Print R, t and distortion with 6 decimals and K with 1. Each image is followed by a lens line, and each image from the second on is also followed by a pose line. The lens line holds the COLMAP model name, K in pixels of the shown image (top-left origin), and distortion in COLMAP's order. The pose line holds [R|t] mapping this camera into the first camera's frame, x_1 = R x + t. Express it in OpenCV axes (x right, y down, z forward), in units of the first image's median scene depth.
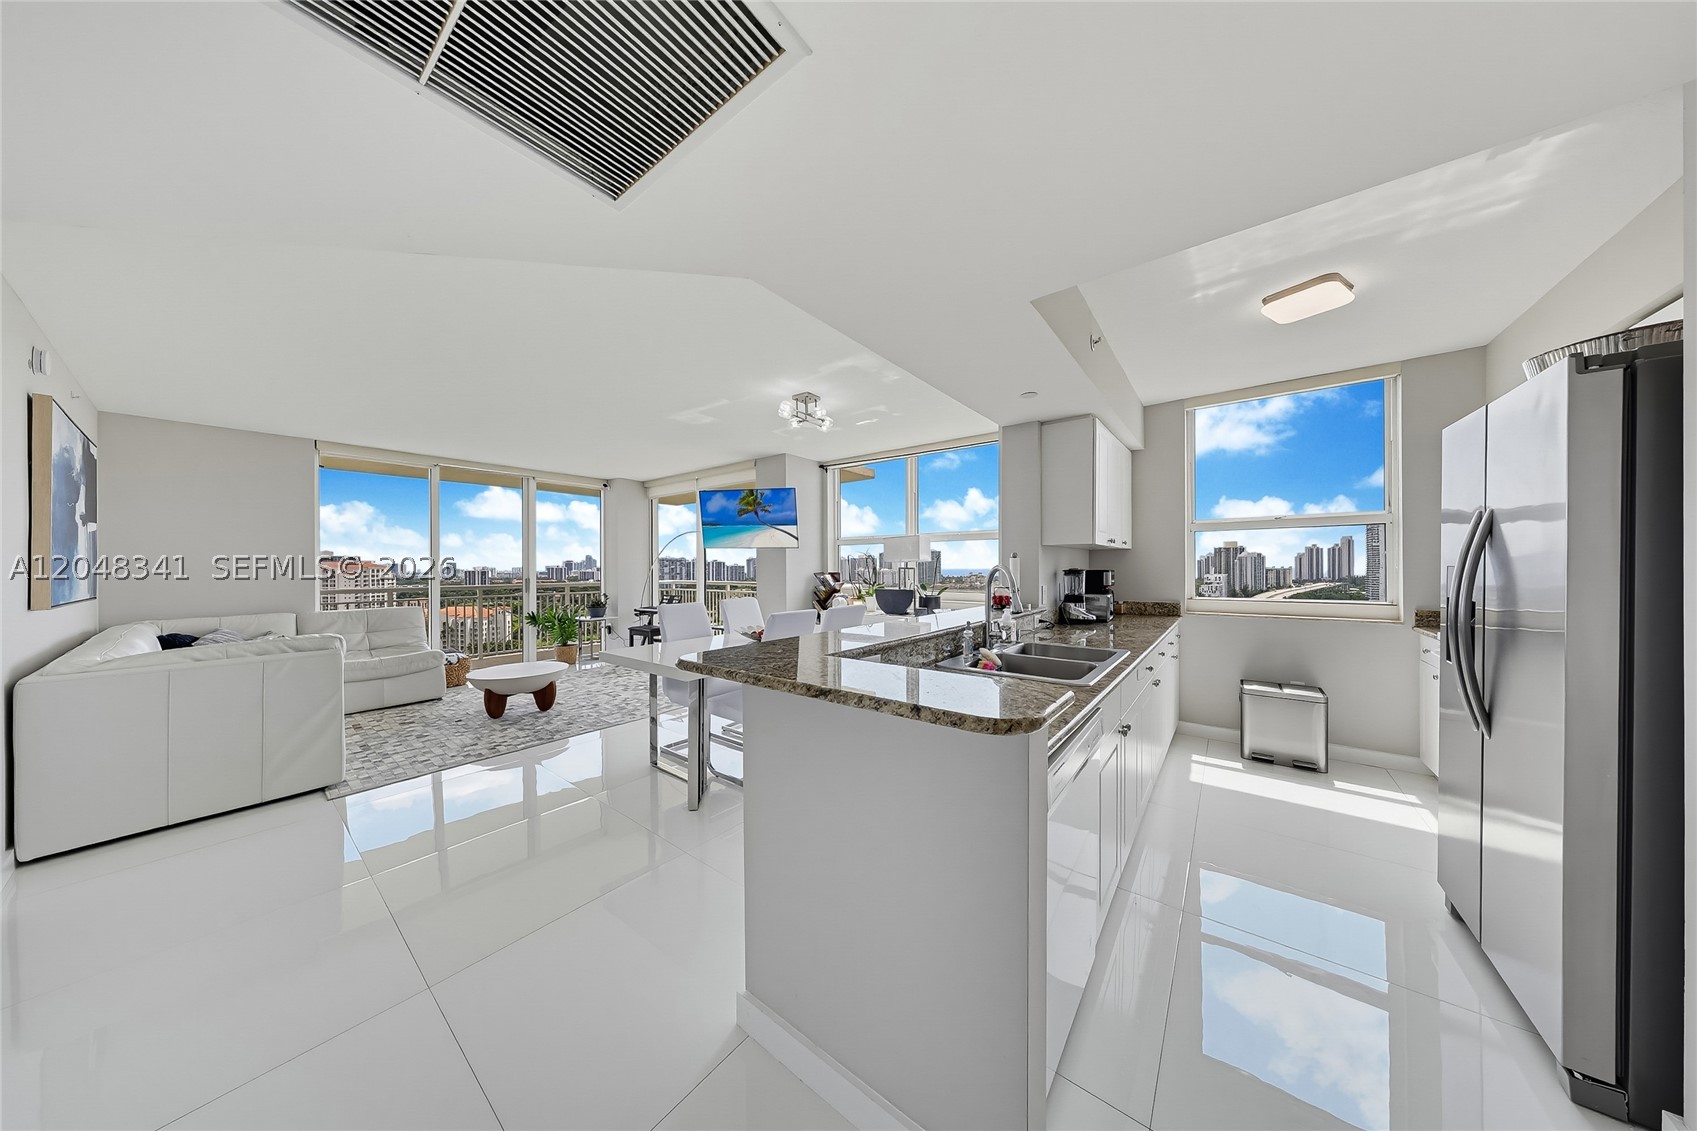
lens RADIAL K [[496.4, 0, 851.9], [0, 496.4, 566.0], [0, 0, 1]] dist [0.002741, -0.000067]
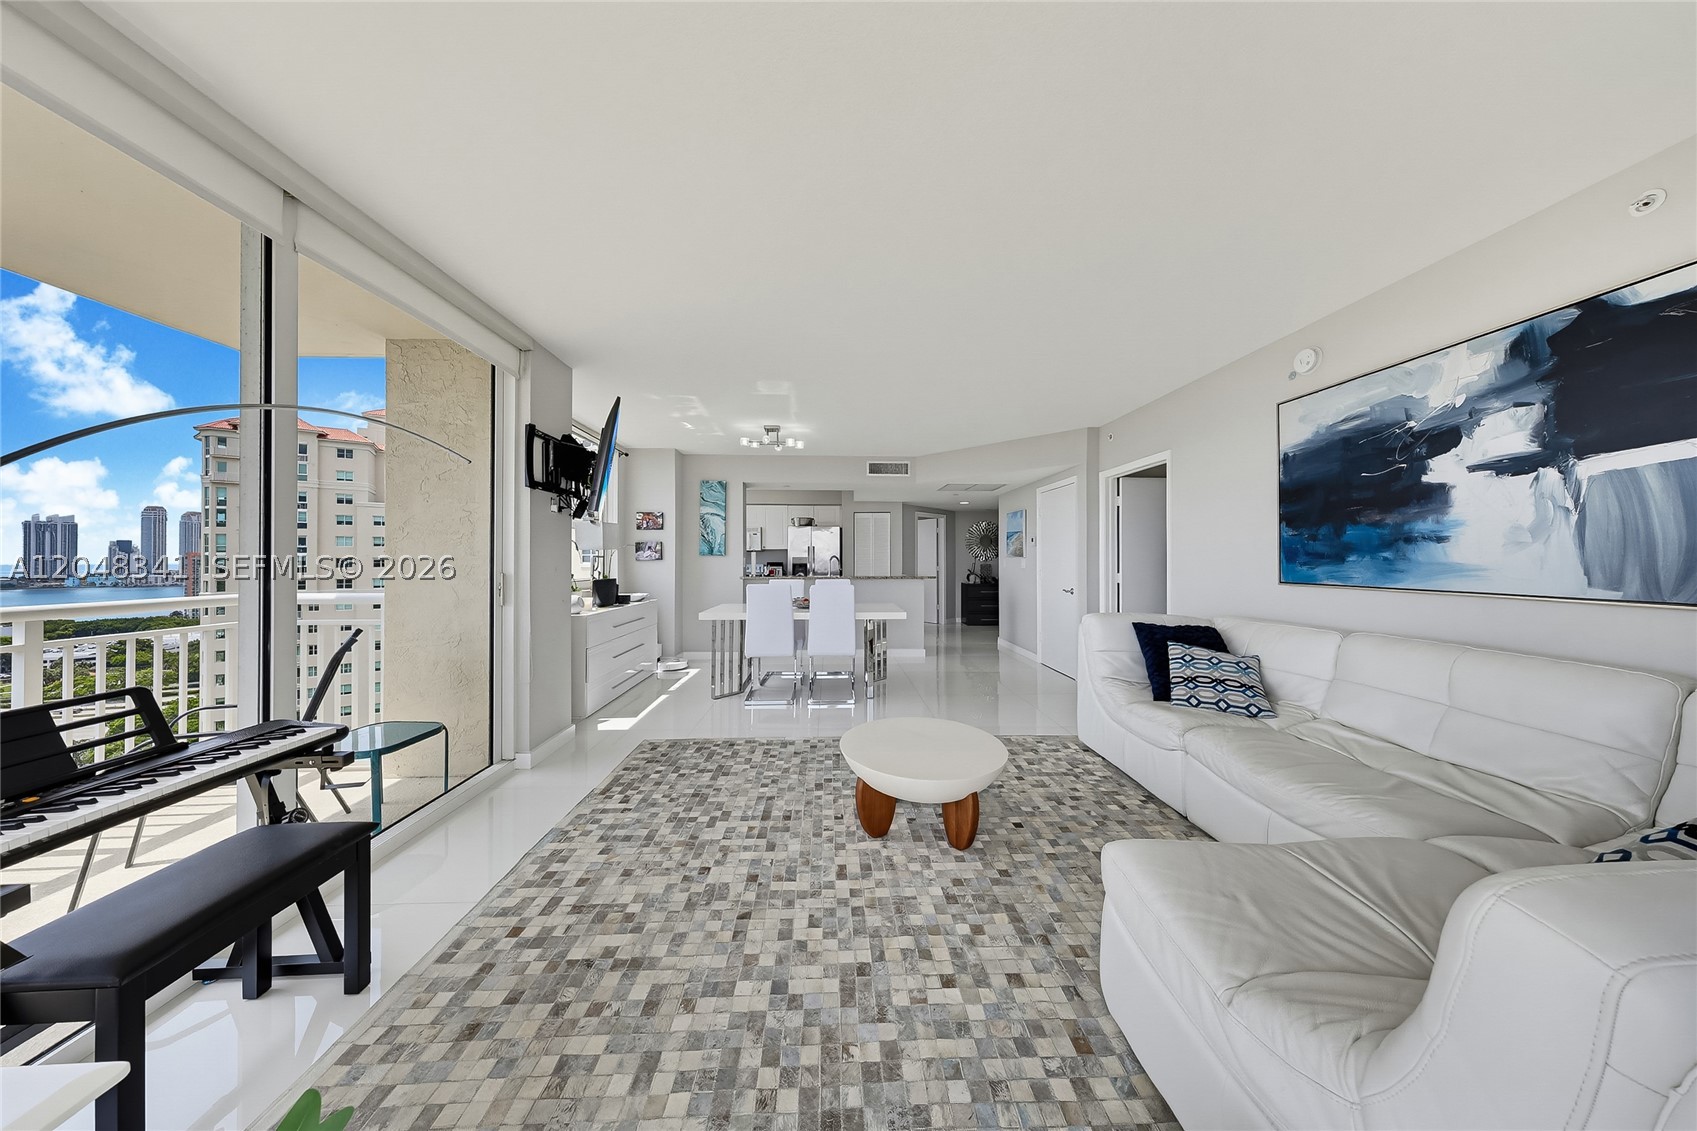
lens RADIAL K [[488.0, 0, 851.0], [0, 488.0, 567.8], [0, 0, 1]] dist [0.000152, 0.000060]
pose [[-0.646795, -0.001288, 0.762663, -0.958015], [0.000623, 0.999997, 0.002217, 0.022364], [-0.762664, 0.001909, -0.646792, 1.318338]]
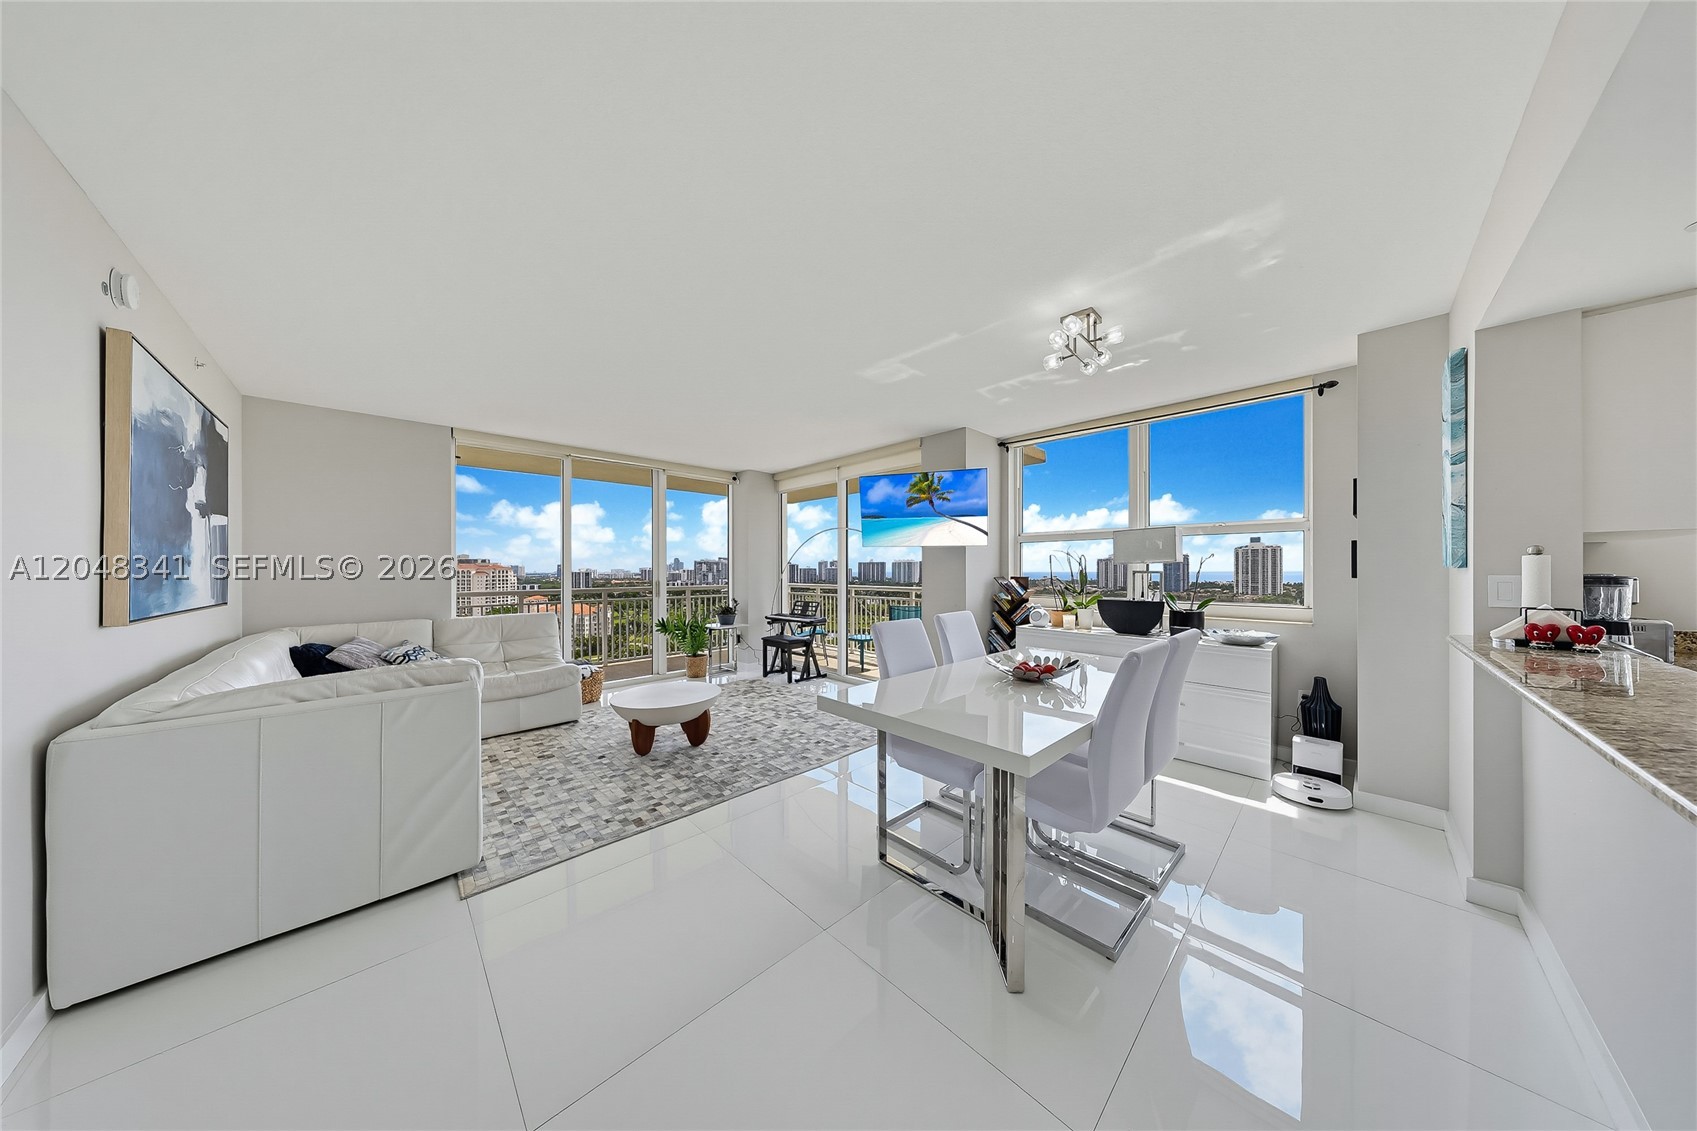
lens RADIAL K [[488.0, 0, 851.0], [0, 488.0, 567.8], [0, 0, 1]] dist [0.000152, 0.000060]
pose [[0.989906, 0.001931, -0.141710, -0.238193], [-0.002146, 0.999997, -0.001366, 0.000867], [0.141707, 0.001656, 0.989907, 0.229434]]
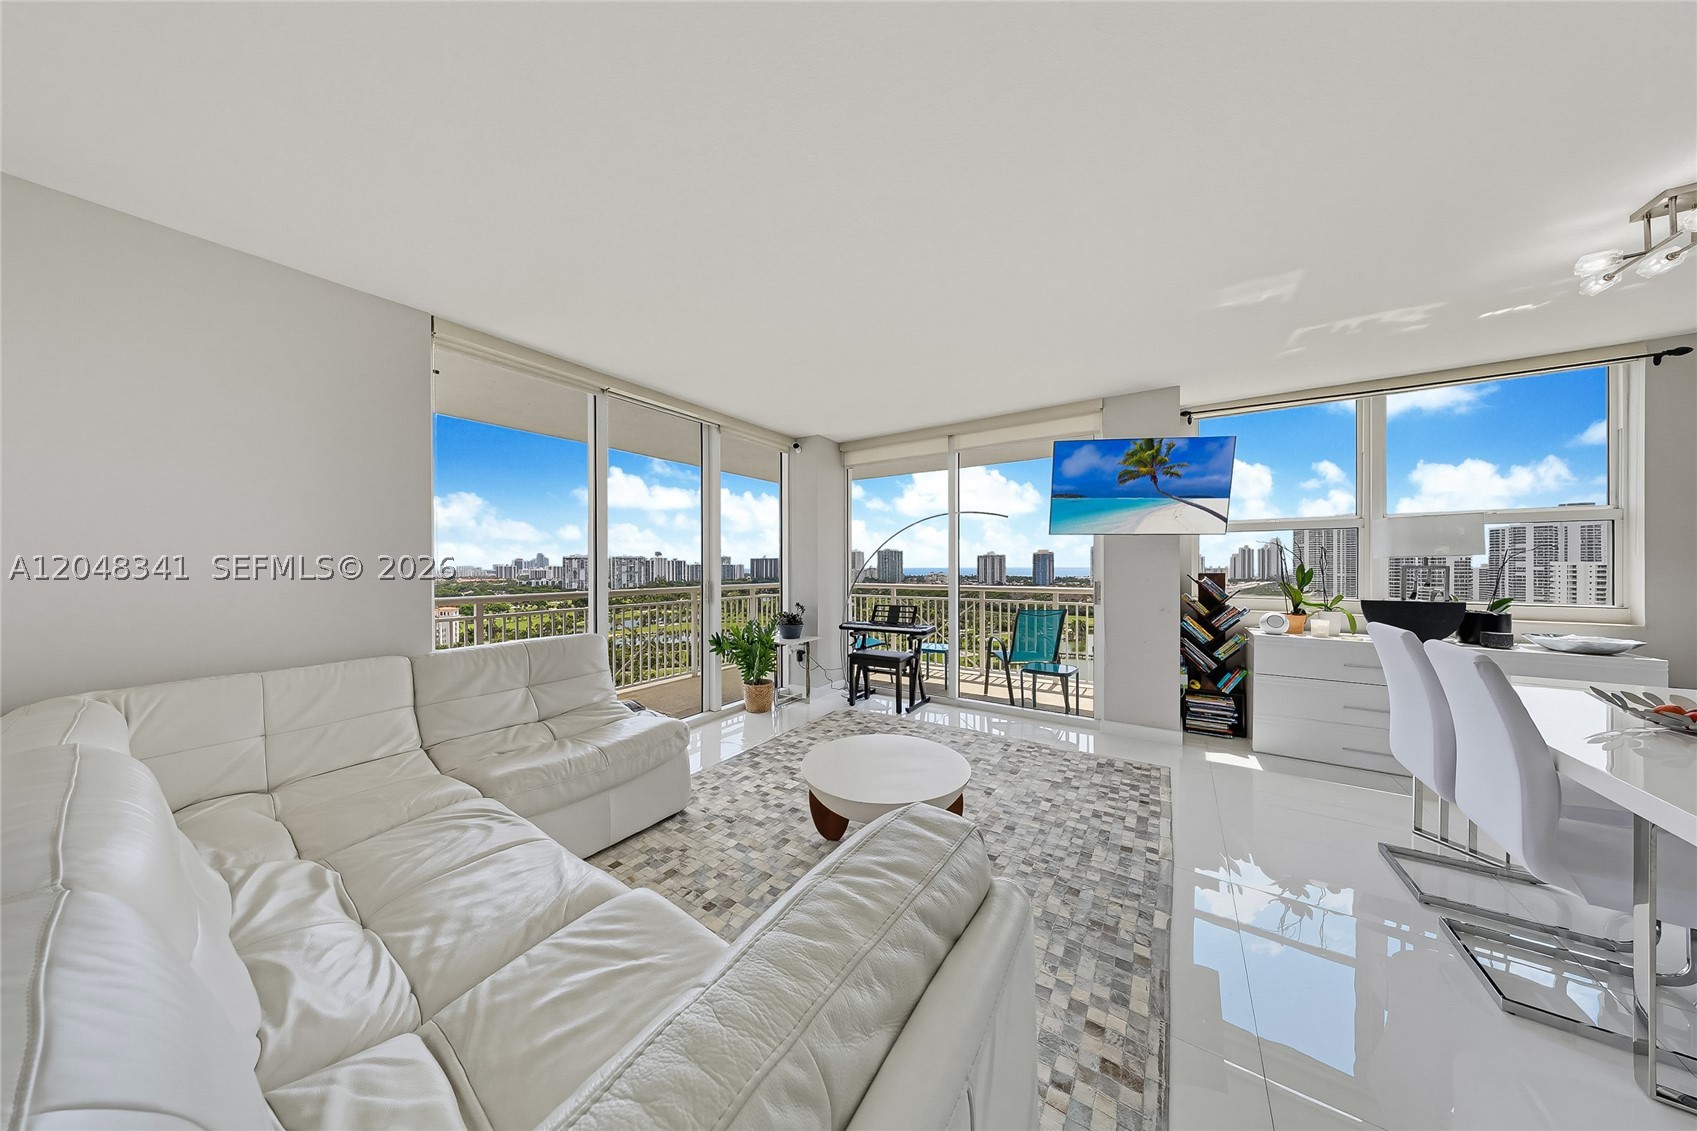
lens RADIAL K [[496.4, 0, 851.9], [0, 496.4, 566.0], [0, 0, 1]] dist [0.002741, -0.000067]
pose [[0.997013, 0.001802, 0.077210, -0.703542], [-0.001931, 0.999997, 0.001606, 0.003909], [-0.077207, -0.001750, 0.997014, 0.465980]]
